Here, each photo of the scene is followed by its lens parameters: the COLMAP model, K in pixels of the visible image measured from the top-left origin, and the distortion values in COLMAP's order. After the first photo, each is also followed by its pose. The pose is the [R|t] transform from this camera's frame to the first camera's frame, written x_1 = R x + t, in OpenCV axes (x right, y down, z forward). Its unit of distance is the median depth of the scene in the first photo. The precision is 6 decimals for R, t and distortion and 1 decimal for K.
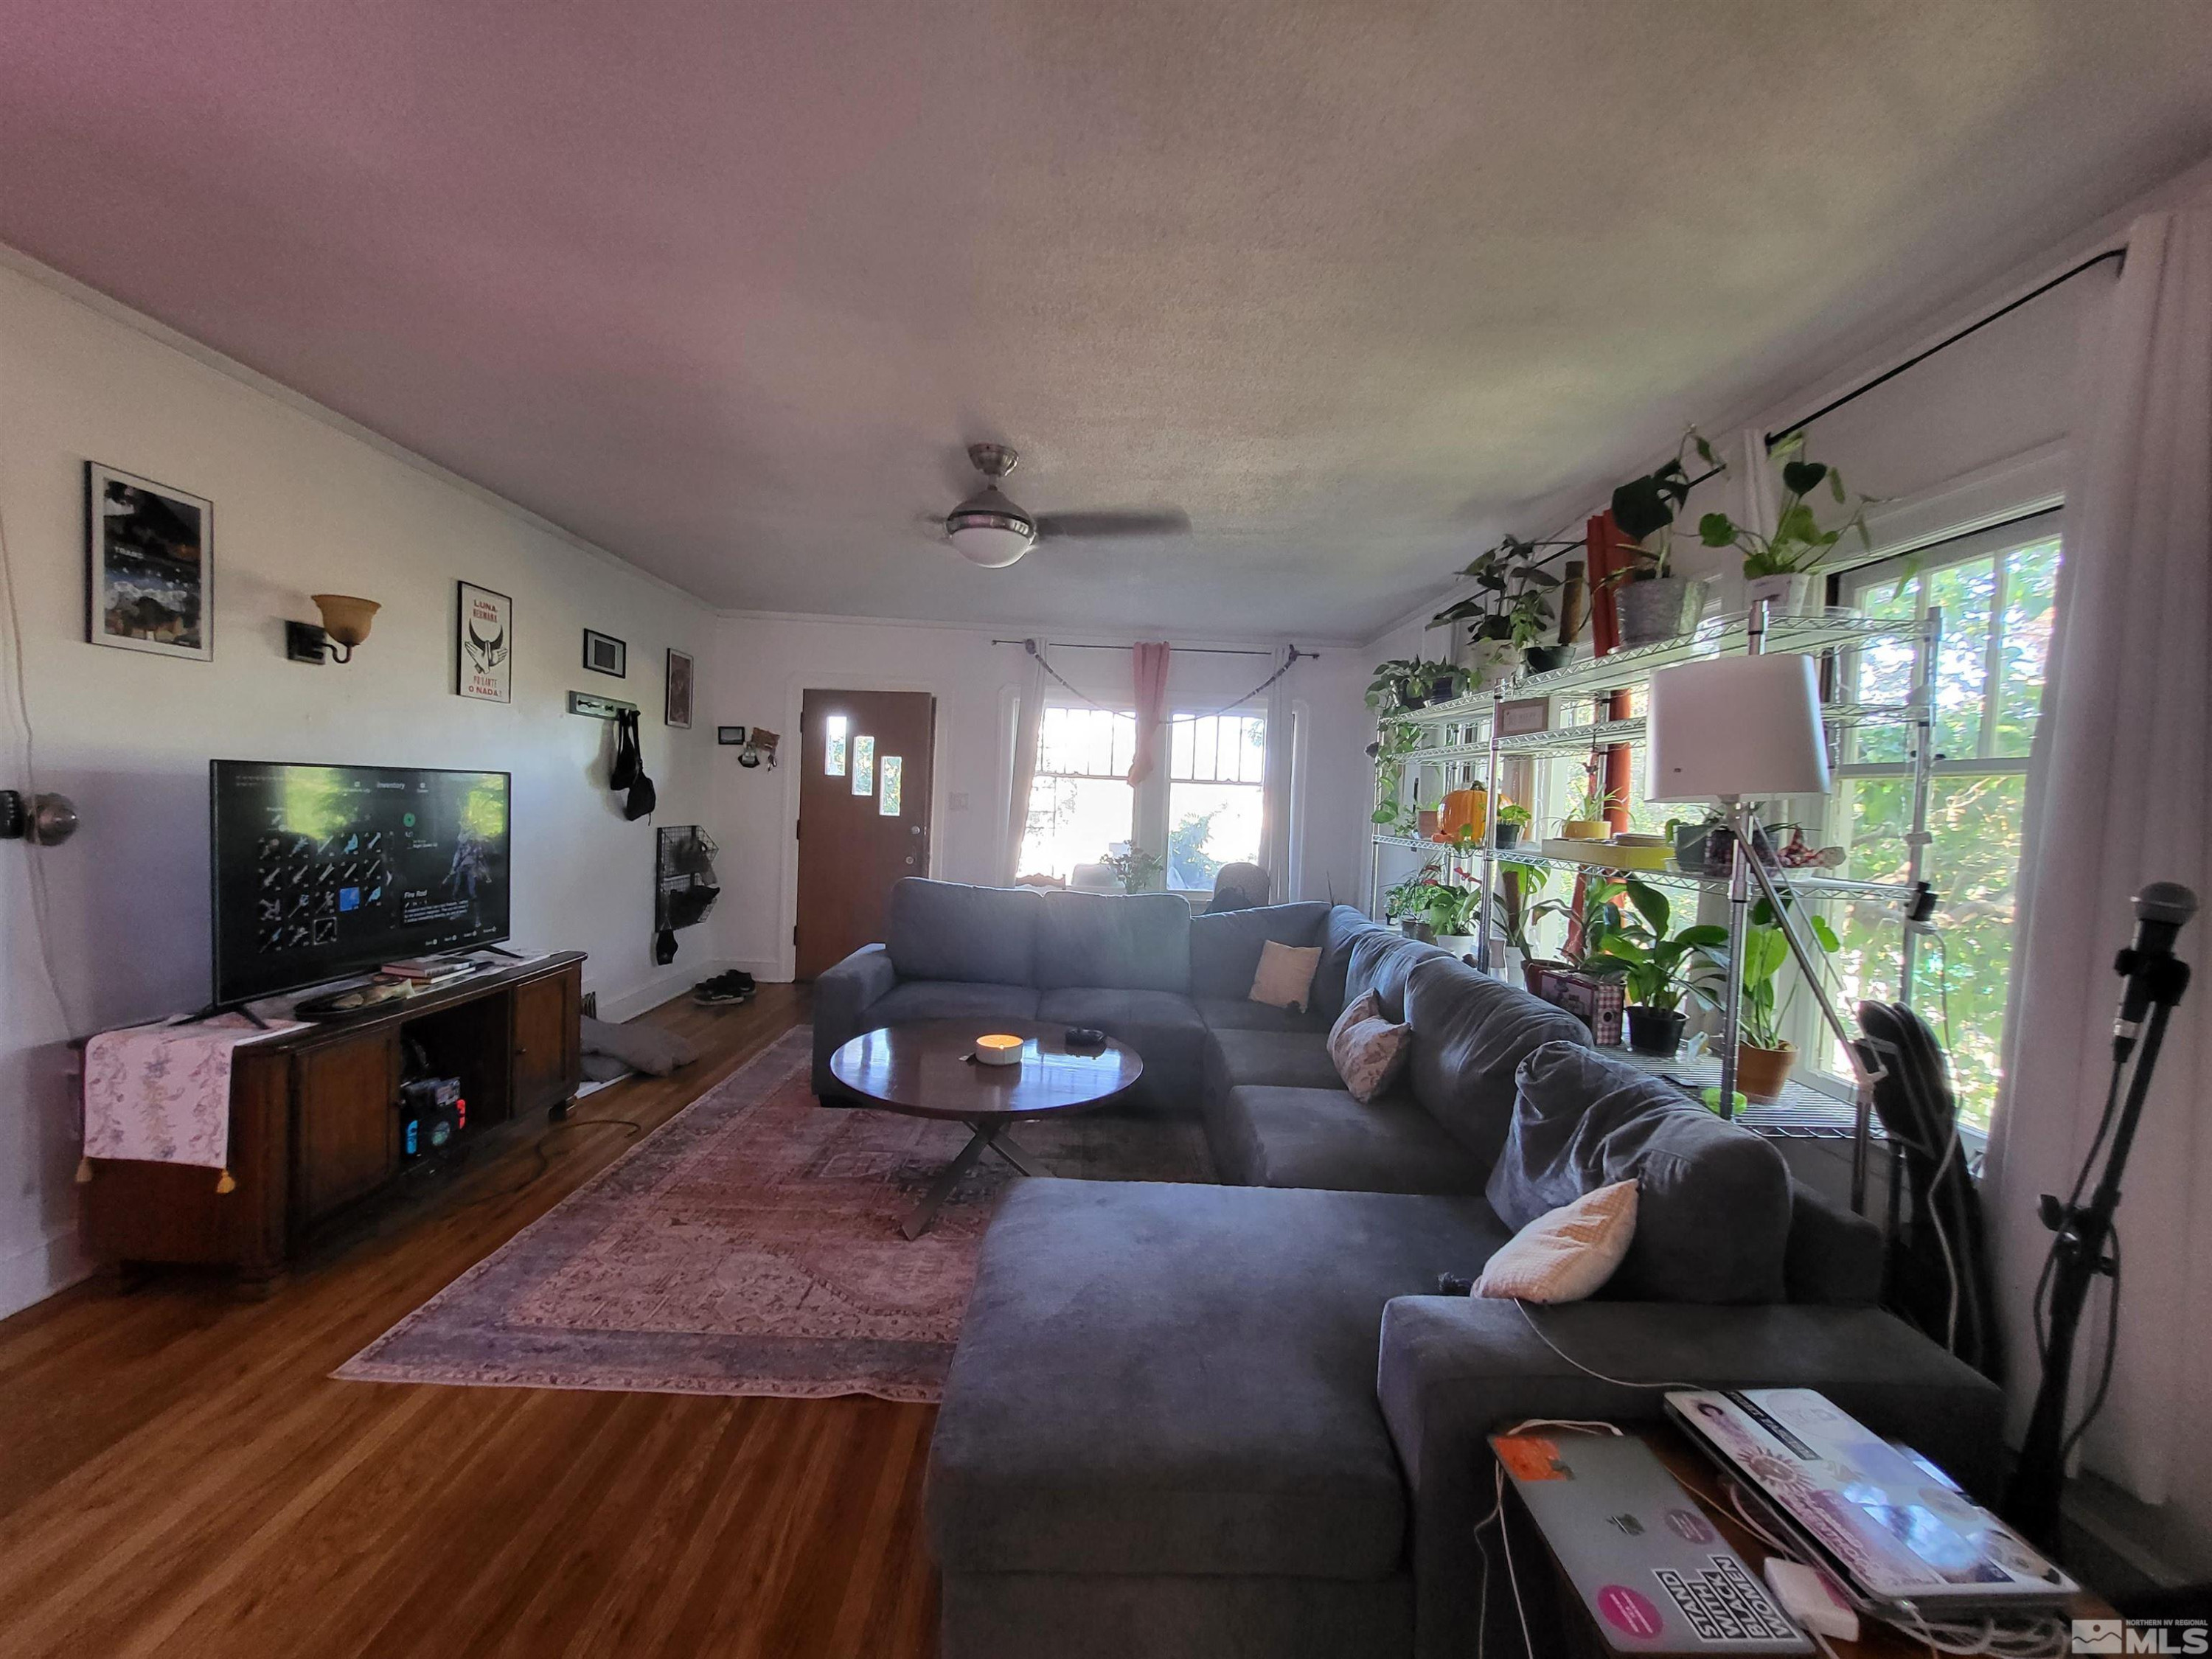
lens RADIAL K [[865.9, 0, 1115.0], [0, 865.9, 834.4], [0, 0, 1]] dist [0.000271, 0.000005]
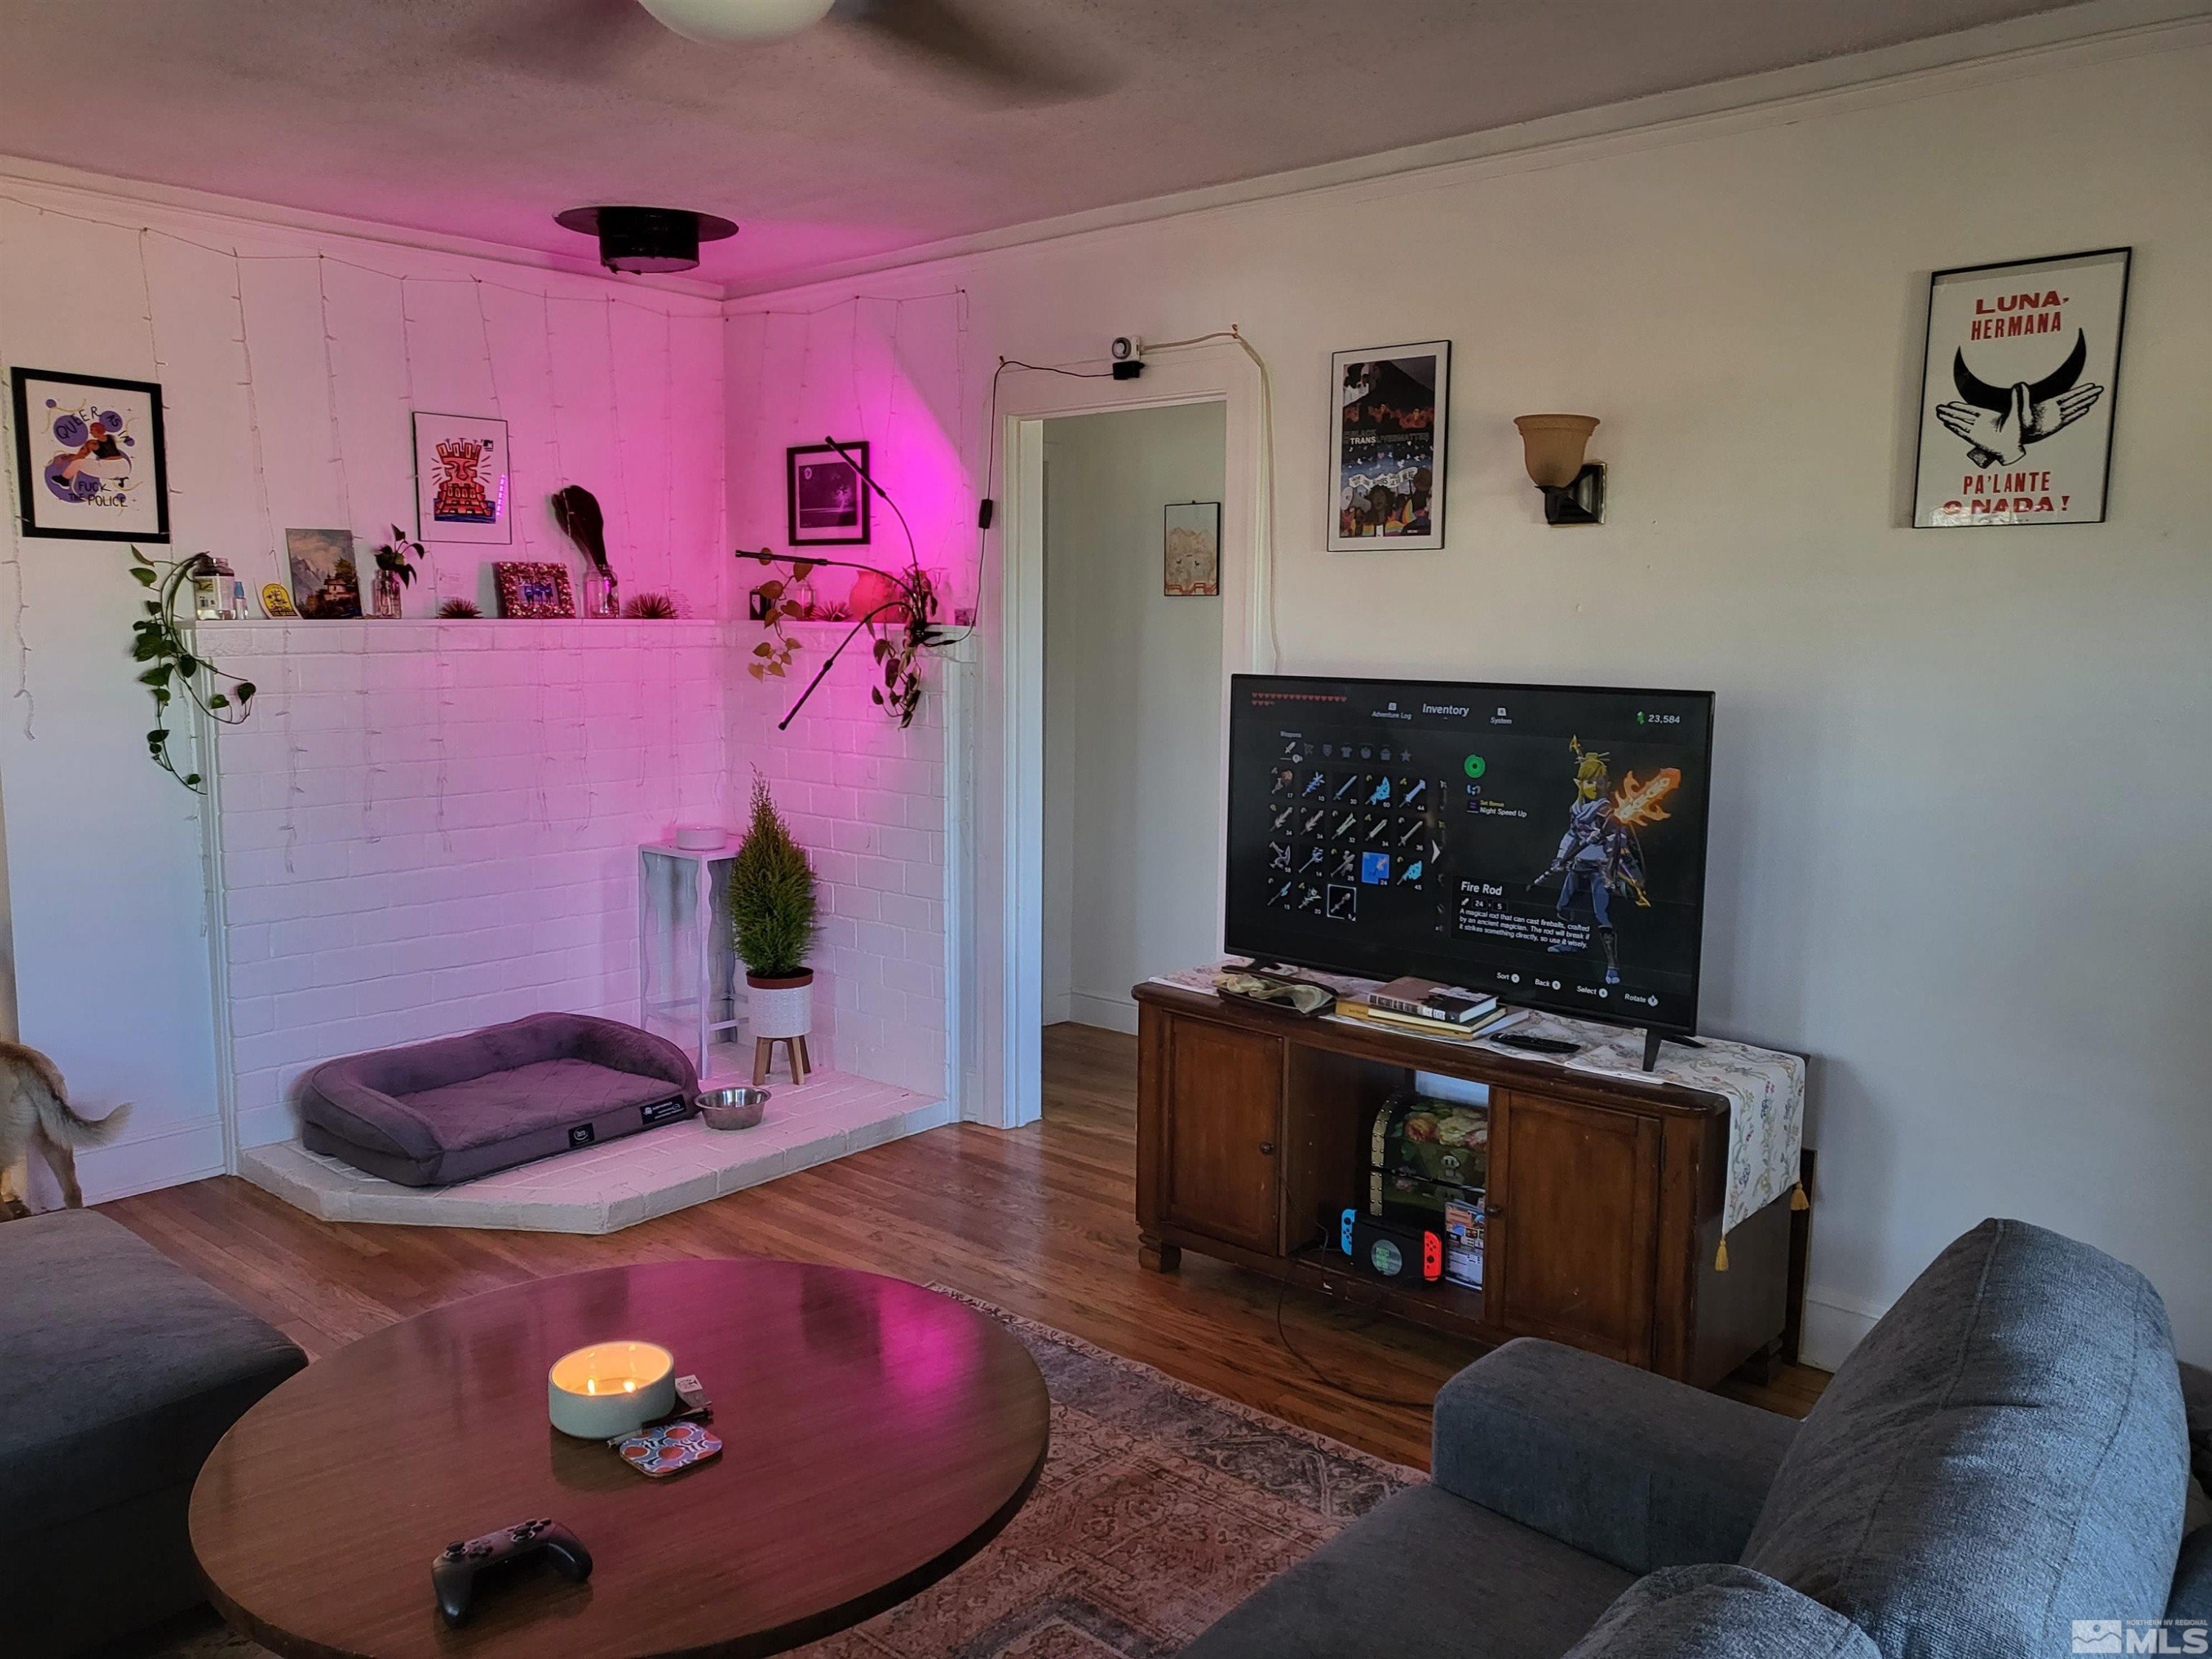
lens RADIAL K [[1687.5, 0, 1070.4], [0, 1687.5, 819.3], [0, 0, 1]] dist [-0.009017, 0.073279]
pose [[-0.684090, 0.042327, -0.728169, 0.288688], [-0.066519, 0.990534, 0.120071, -0.114656], [0.726358, 0.130577, -0.674799, 1.754632]]
